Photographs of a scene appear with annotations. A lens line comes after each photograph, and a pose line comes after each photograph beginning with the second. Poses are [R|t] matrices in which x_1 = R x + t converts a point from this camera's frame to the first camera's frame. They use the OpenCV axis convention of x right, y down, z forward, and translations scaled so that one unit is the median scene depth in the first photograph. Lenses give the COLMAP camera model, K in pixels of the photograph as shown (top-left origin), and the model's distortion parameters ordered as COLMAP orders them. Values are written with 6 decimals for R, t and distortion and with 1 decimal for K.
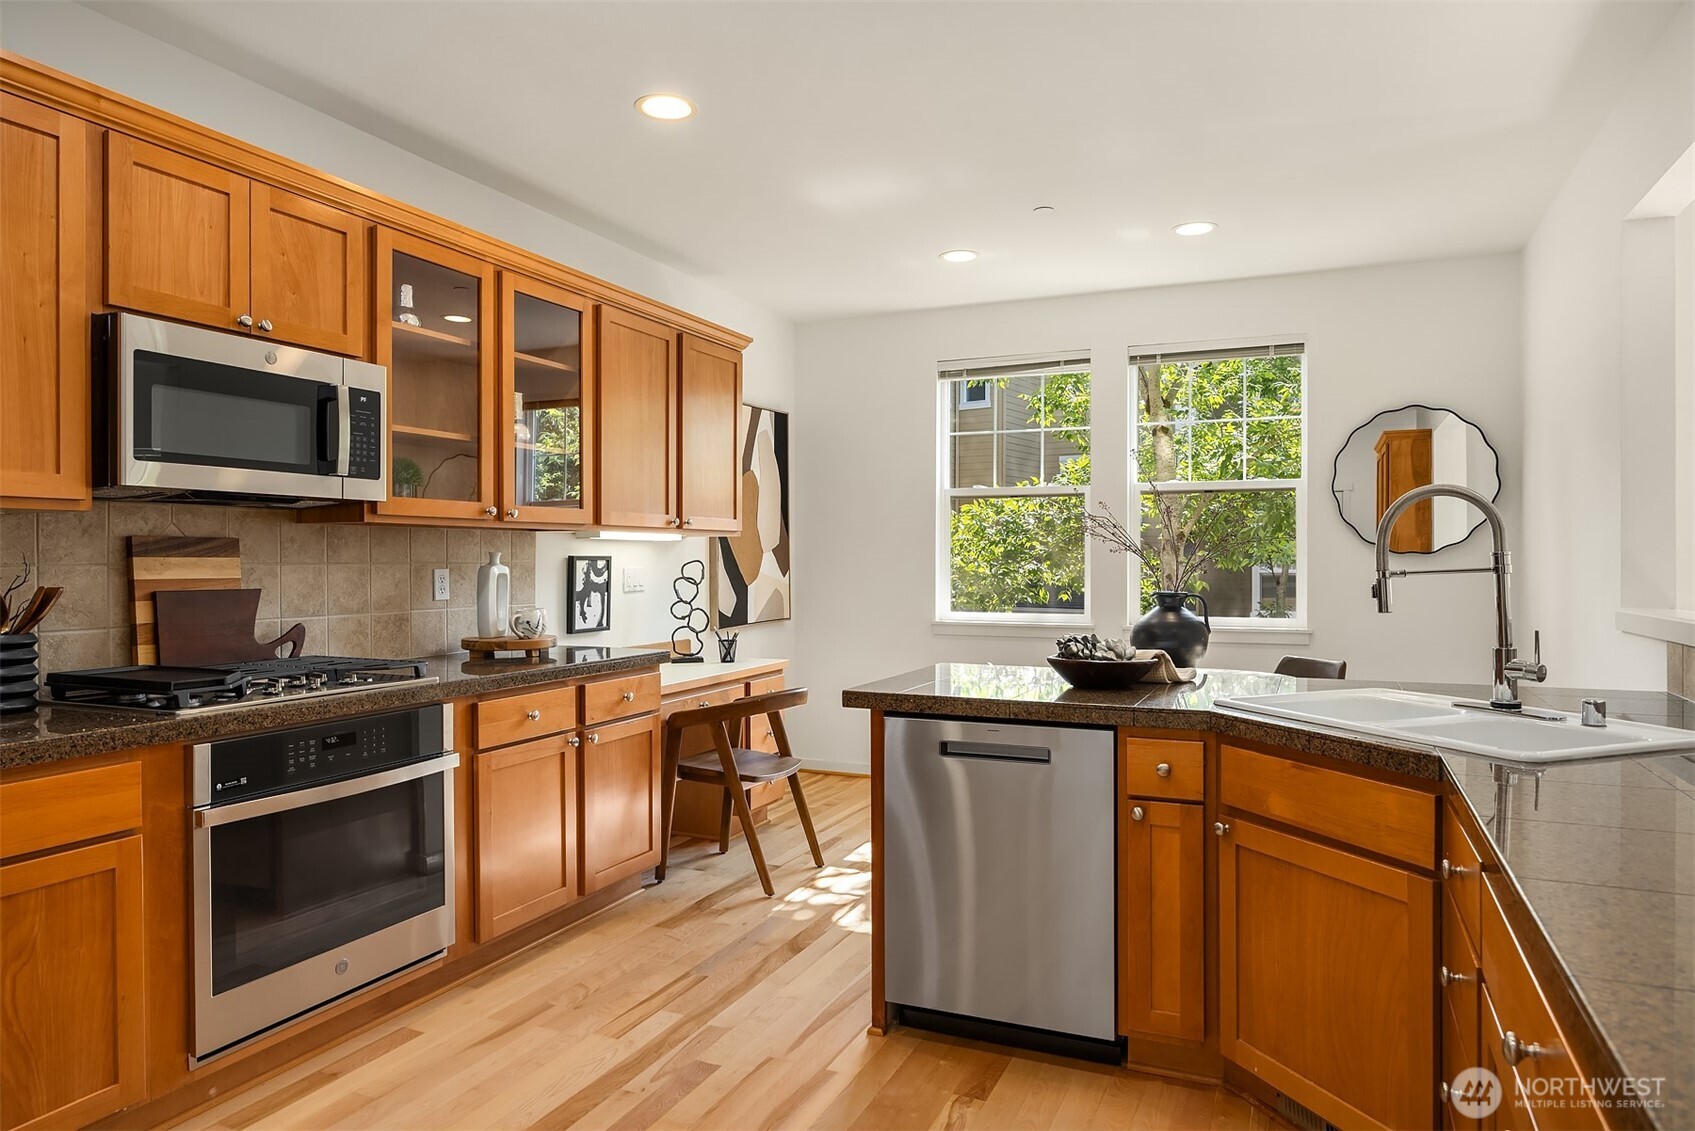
lens RADIAL K [[1207.8, 0, 869.8], [0, 1207.8, 615.3], [0, 0, 1]] dist [-0.006976, -0.001550]
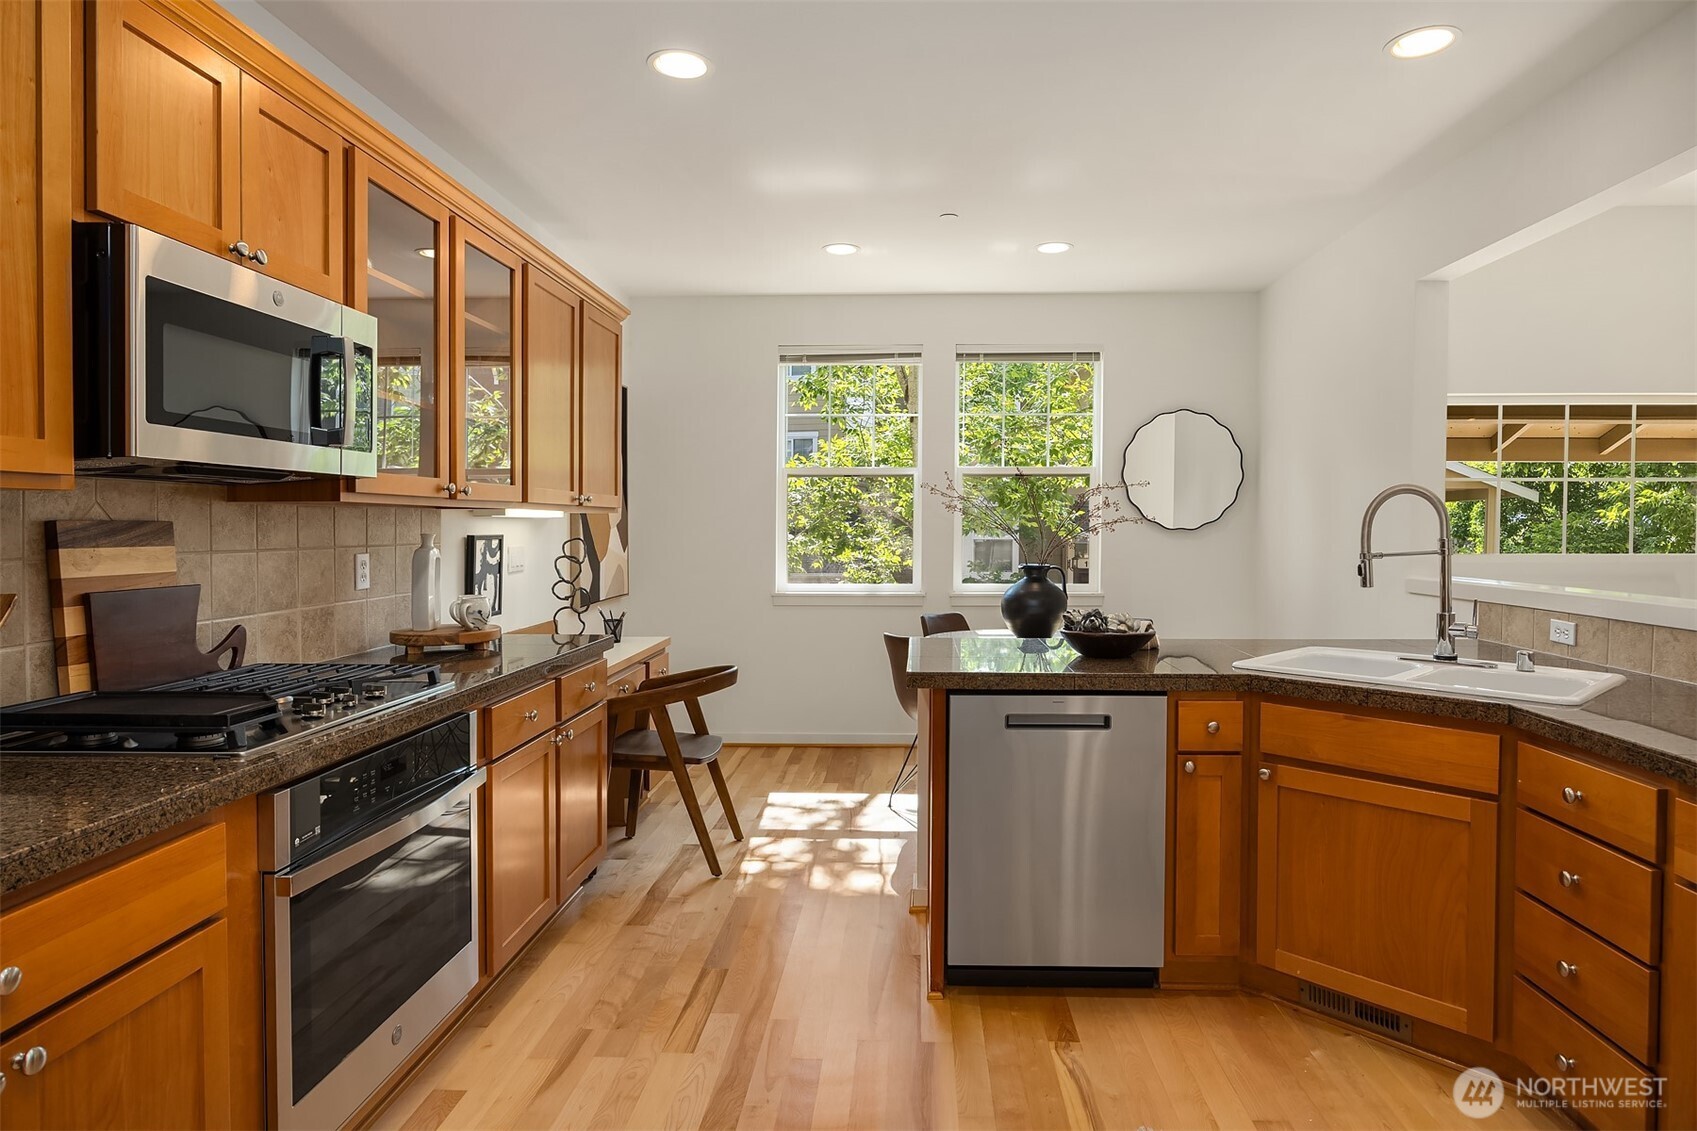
lens RADIAL K [[1077.4, 0, 901.5], [0, 1077.4, 596.2], [0, 0, 1]] dist [-0.002585, -0.008367]
pose [[0.910127, -0.026889, 0.413456, -0.399596], [0.017489, 0.999496, 0.026504, -0.026441], [-0.413960, -0.016891, 0.910138, 0.168632]]
